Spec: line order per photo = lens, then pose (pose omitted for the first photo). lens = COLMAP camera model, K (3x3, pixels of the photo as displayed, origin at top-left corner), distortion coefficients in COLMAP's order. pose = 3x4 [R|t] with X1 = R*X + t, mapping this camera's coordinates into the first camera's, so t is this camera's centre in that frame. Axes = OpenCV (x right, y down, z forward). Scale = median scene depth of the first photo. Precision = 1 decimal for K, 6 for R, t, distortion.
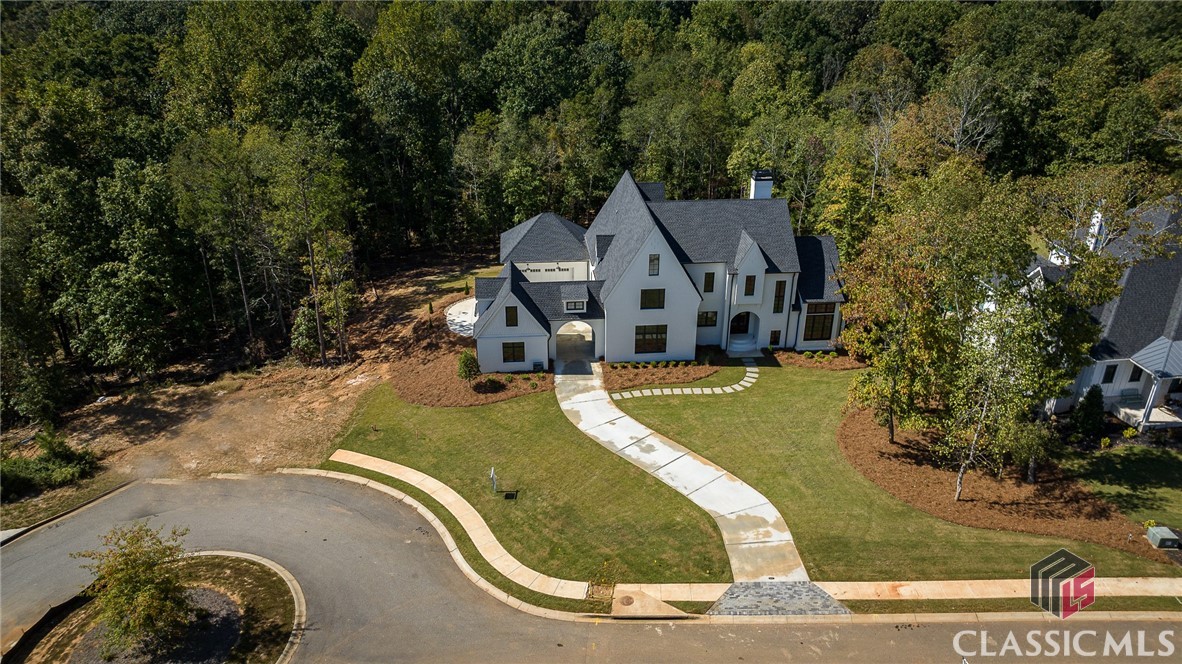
lens RADIAL K [[839.0, 0, 583.6], [0, 839.0, 334.7], [0, 0, 1]] dist [-0.007873, -0.002586]
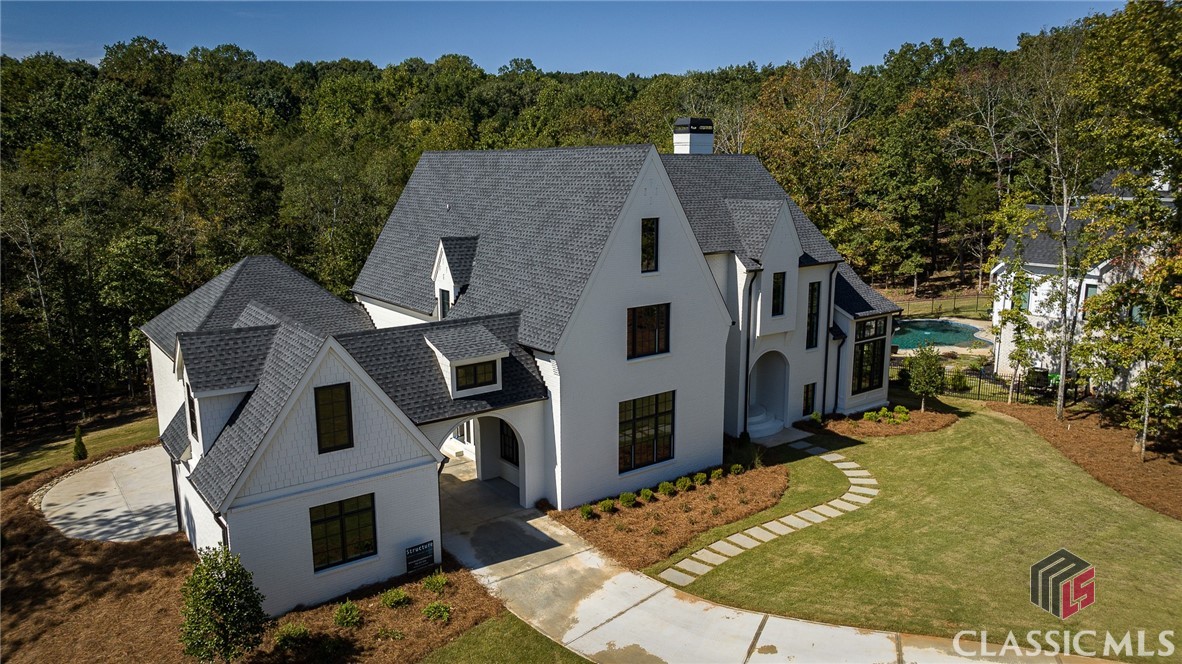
lens RADIAL K [[836.6, 0, 594.0], [0, 836.6, 332.1], [0, 0, 1]] dist [-0.016231, -0.005325]
pose [[0.847926, -0.111451, 0.518266, -0.157123], [0.233332, 0.956319, -0.176098, 0.025591], [-0.476001, 0.270246, 0.836893, 0.643419]]
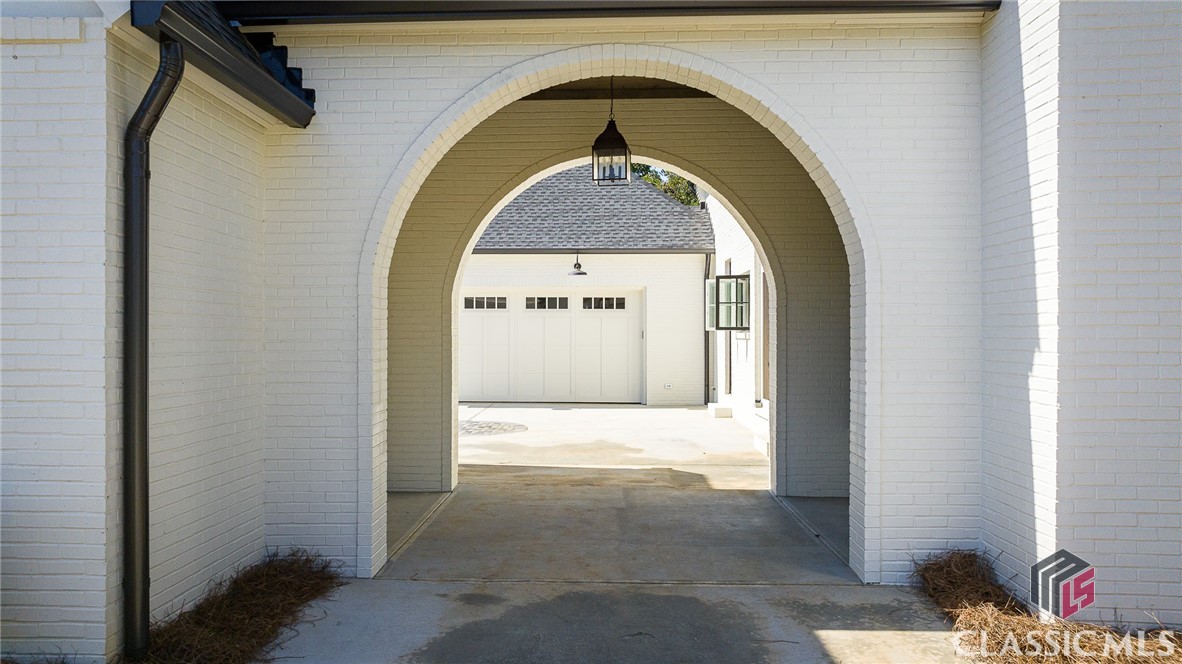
lens RADIAL K [[839.0, 0, 583.6], [0, 839.0, 334.7], [0, 0, 1]] dist [-0.007873, -0.002586]
pose [[0.994897, -0.004166, -0.100807, -0.004621], [-0.039527, 0.903181, -0.427435, 0.042345], [0.092828, 0.429239, 0.898408, 0.933287]]
